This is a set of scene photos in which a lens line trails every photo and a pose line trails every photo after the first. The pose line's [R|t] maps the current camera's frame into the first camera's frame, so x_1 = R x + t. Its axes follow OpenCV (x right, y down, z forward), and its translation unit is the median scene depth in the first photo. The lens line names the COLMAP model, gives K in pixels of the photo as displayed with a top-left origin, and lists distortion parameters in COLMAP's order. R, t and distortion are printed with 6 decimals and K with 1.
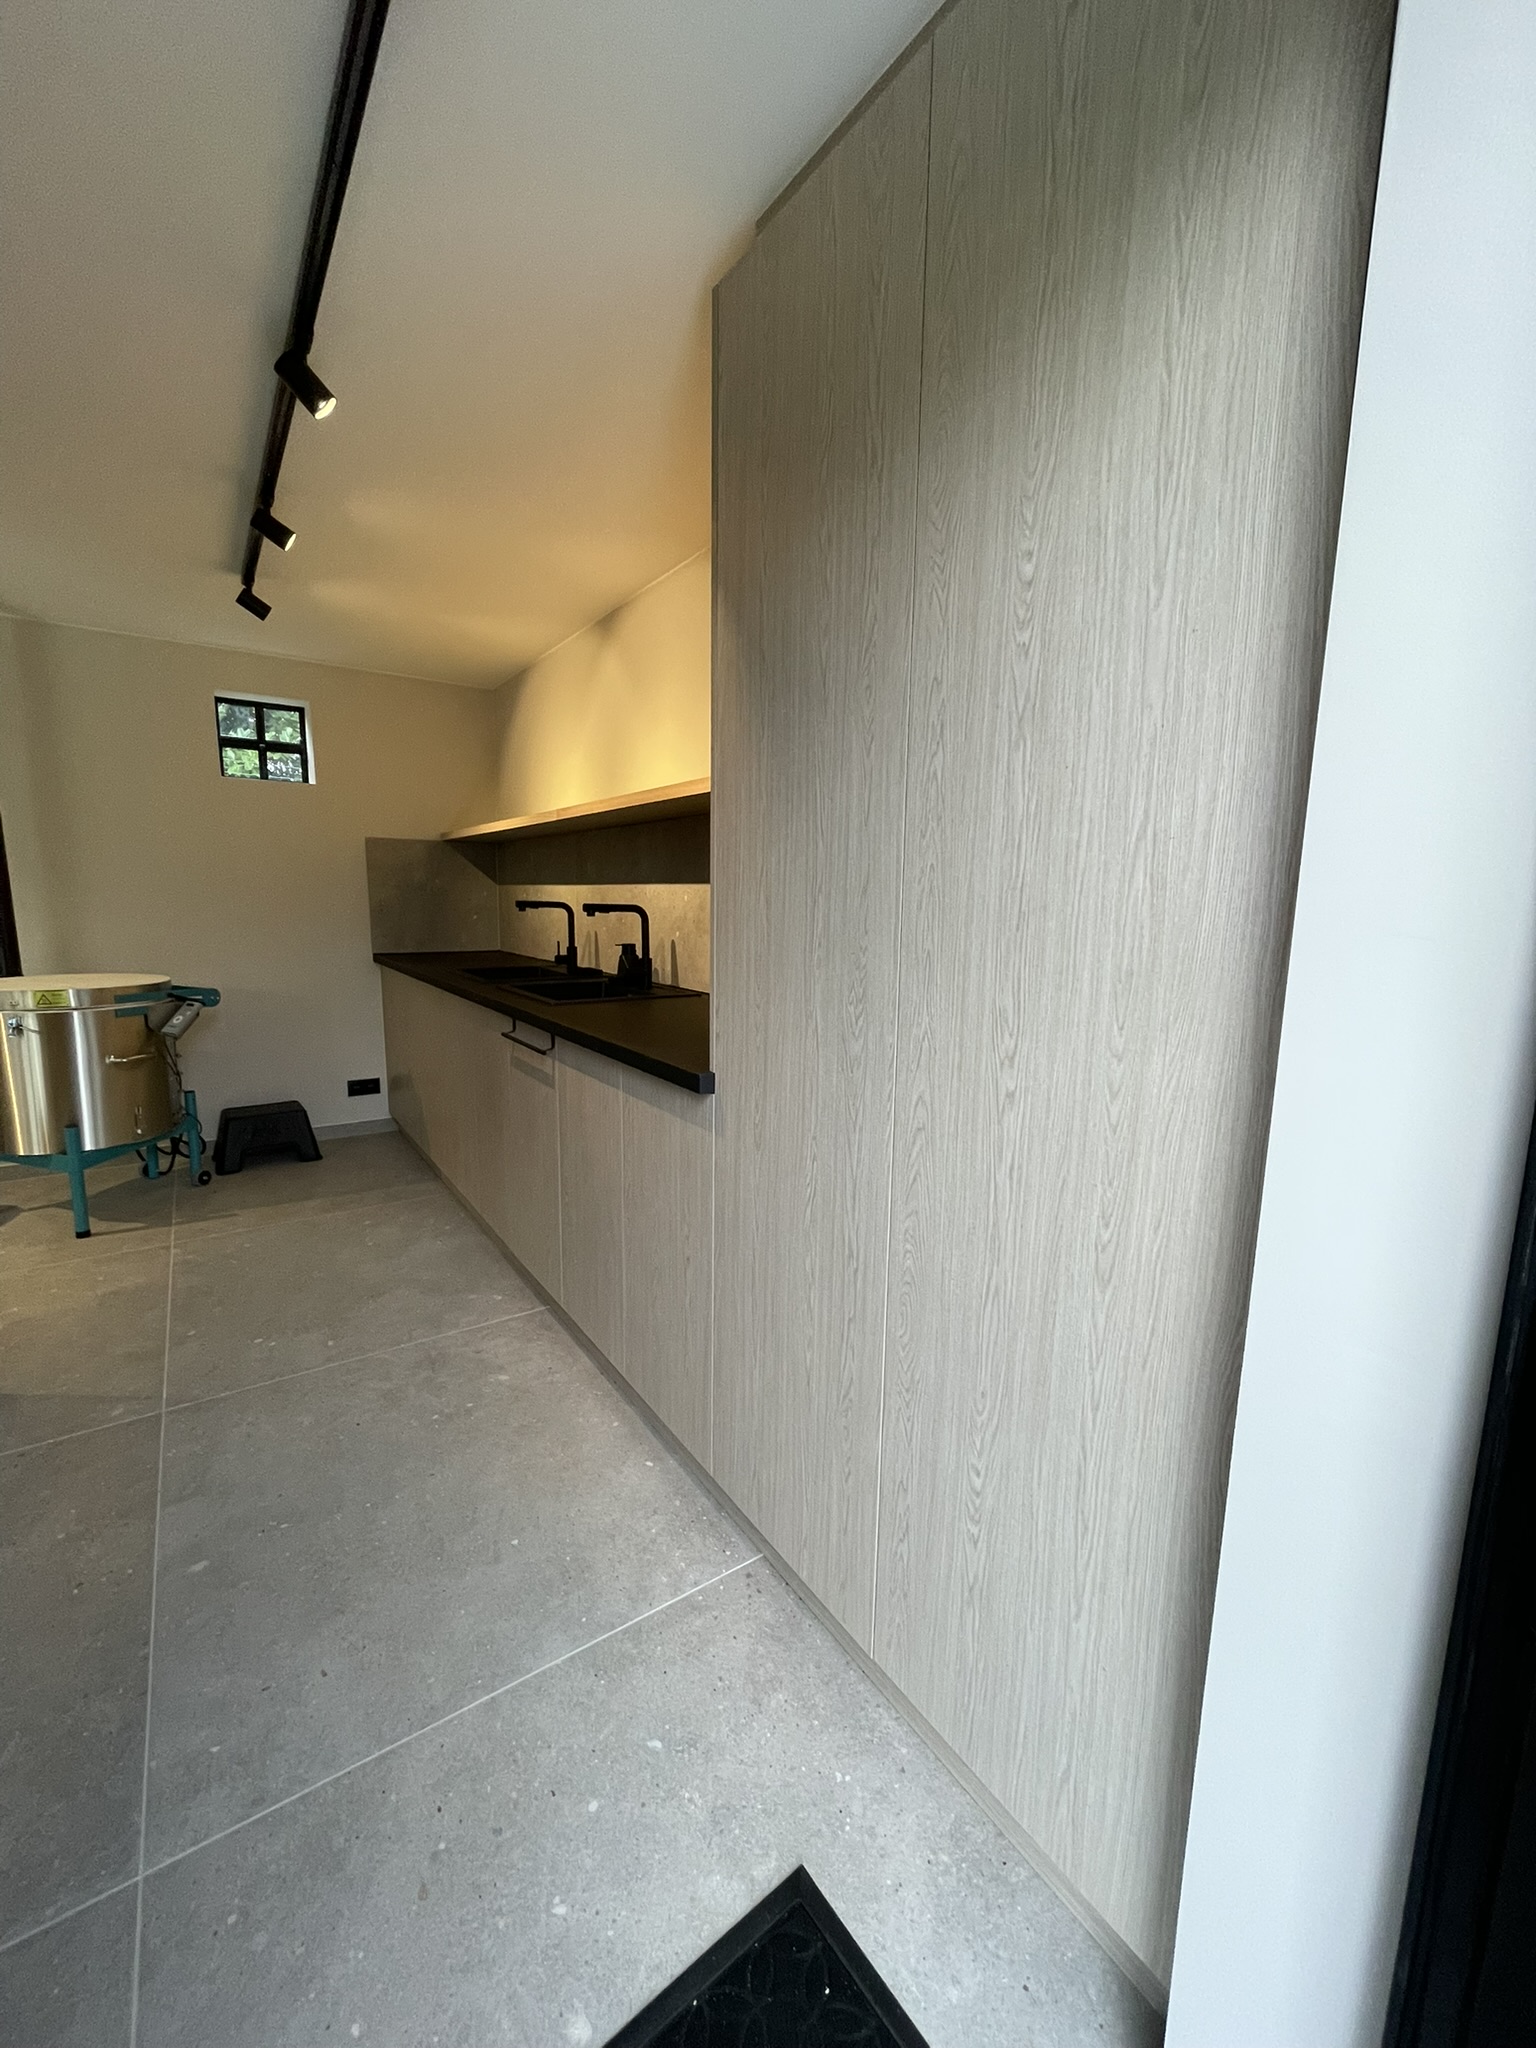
lens RADIAL K [[829.8, 0, 773.2], [0, 829.8, 1025.8], [0, 0, 1]] dist [-0.000418, 0.000019]
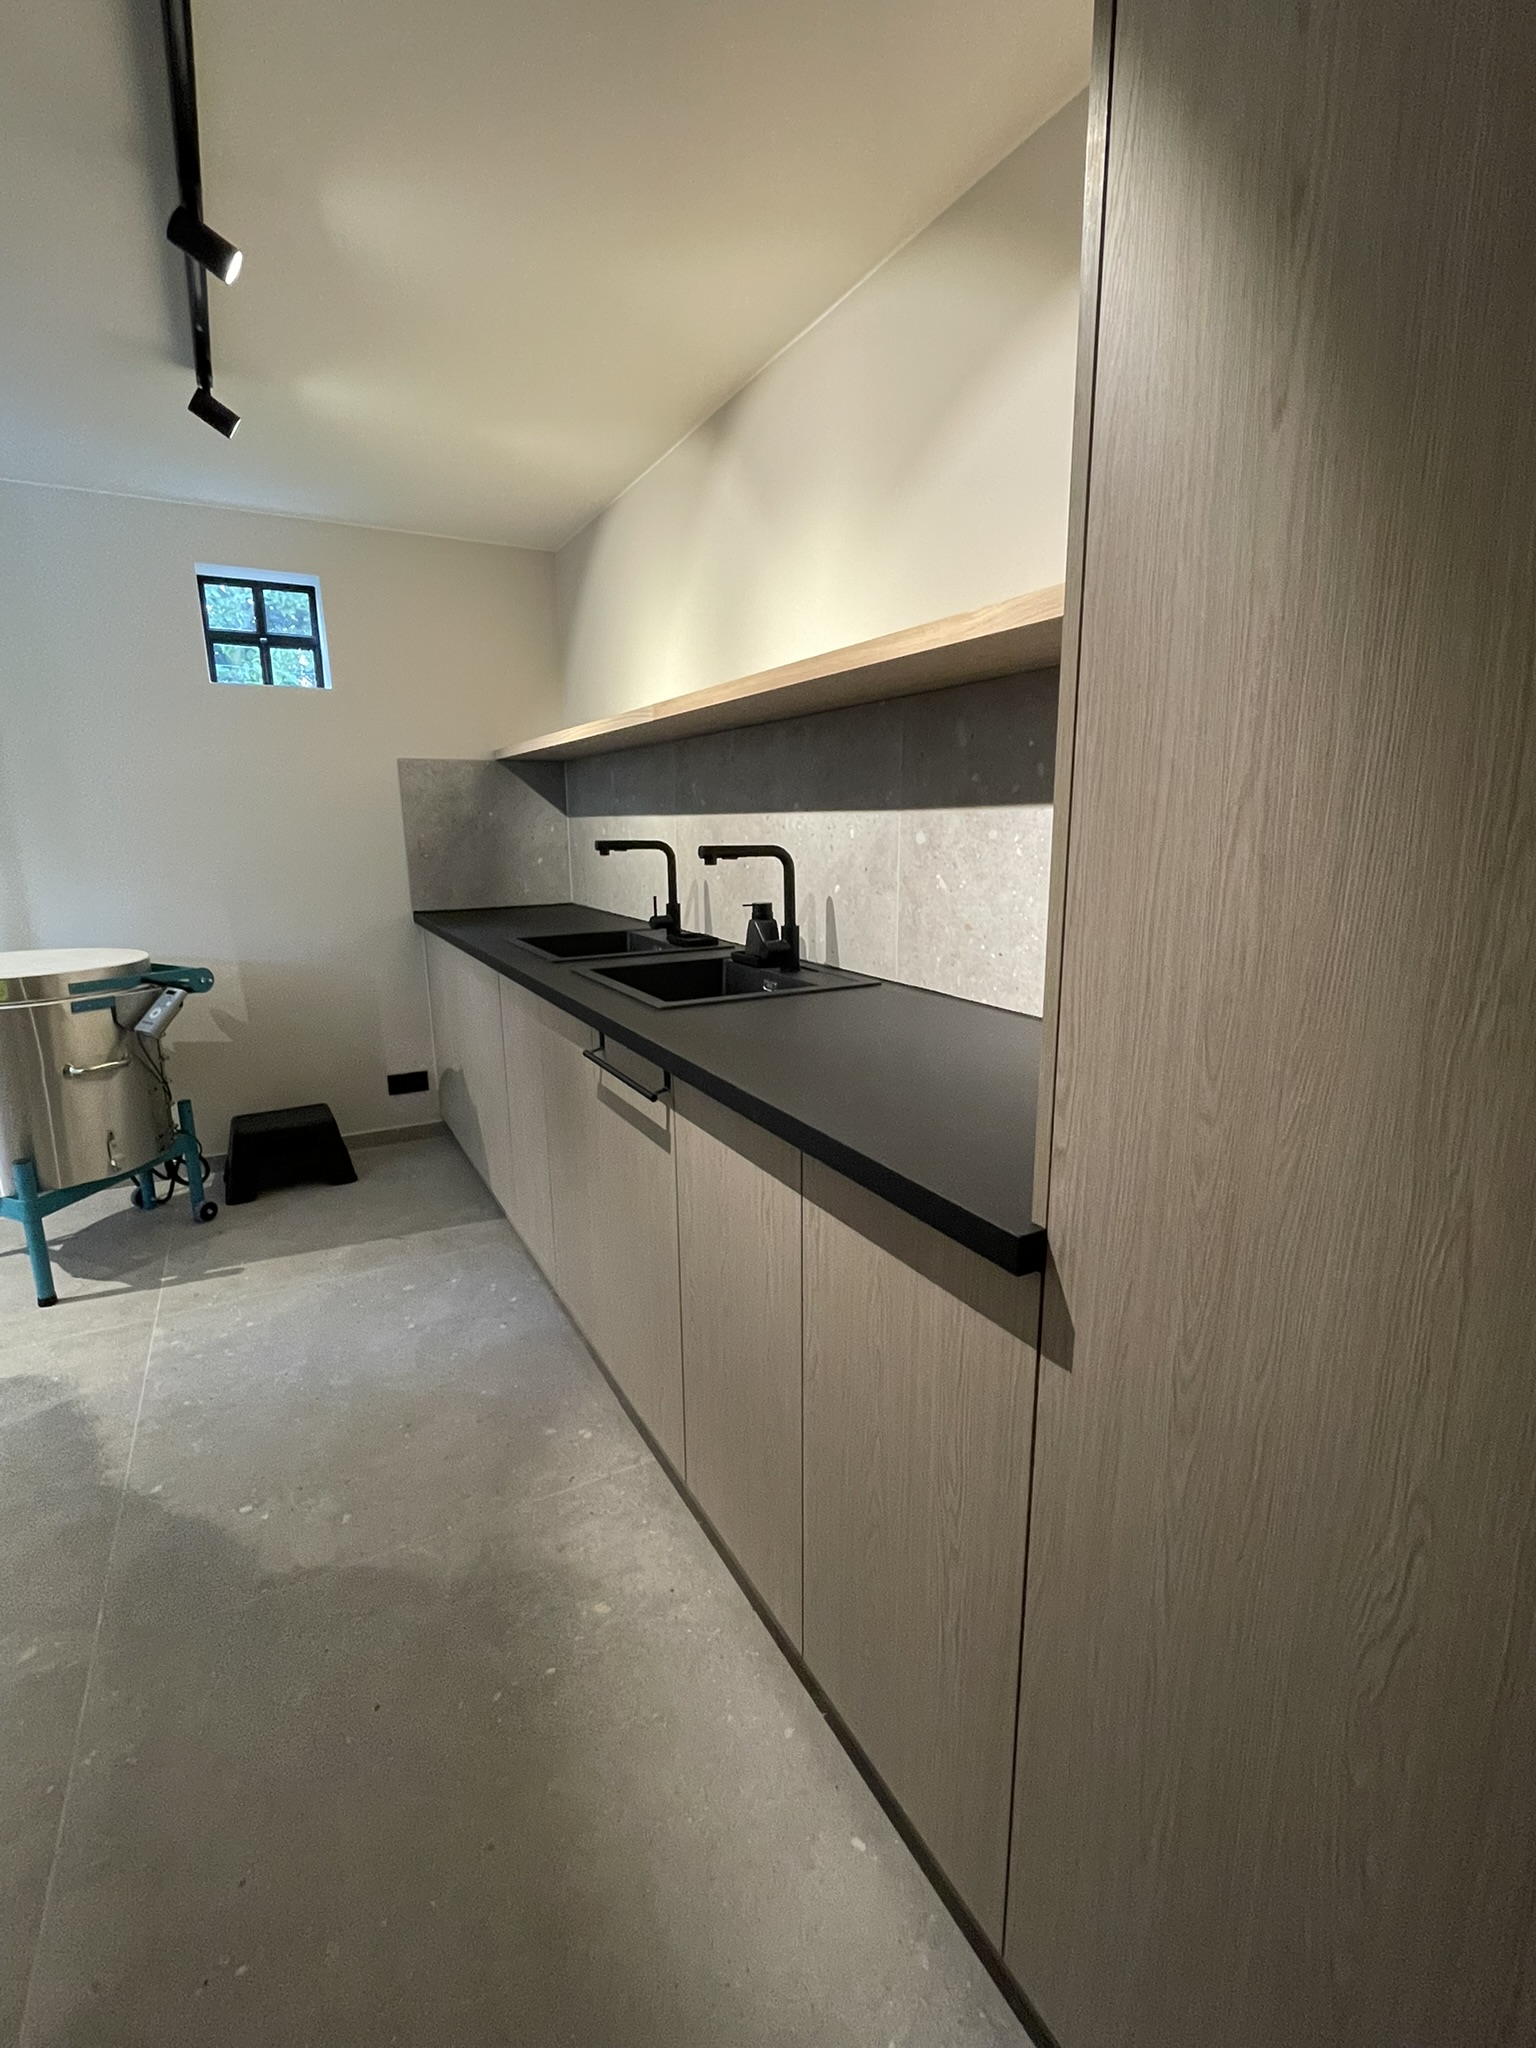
lens RADIAL K [[924.6, 0, 776.9], [0, 924.6, 1024.8], [0, 0, 1]] dist [-0.000546, -0.000070]
pose [[0.995077, -0.002778, -0.099067, -0.080377], [0.009102, 0.997944, 0.063443, -0.043641], [0.098687, -0.064032, 0.993056, 0.227986]]
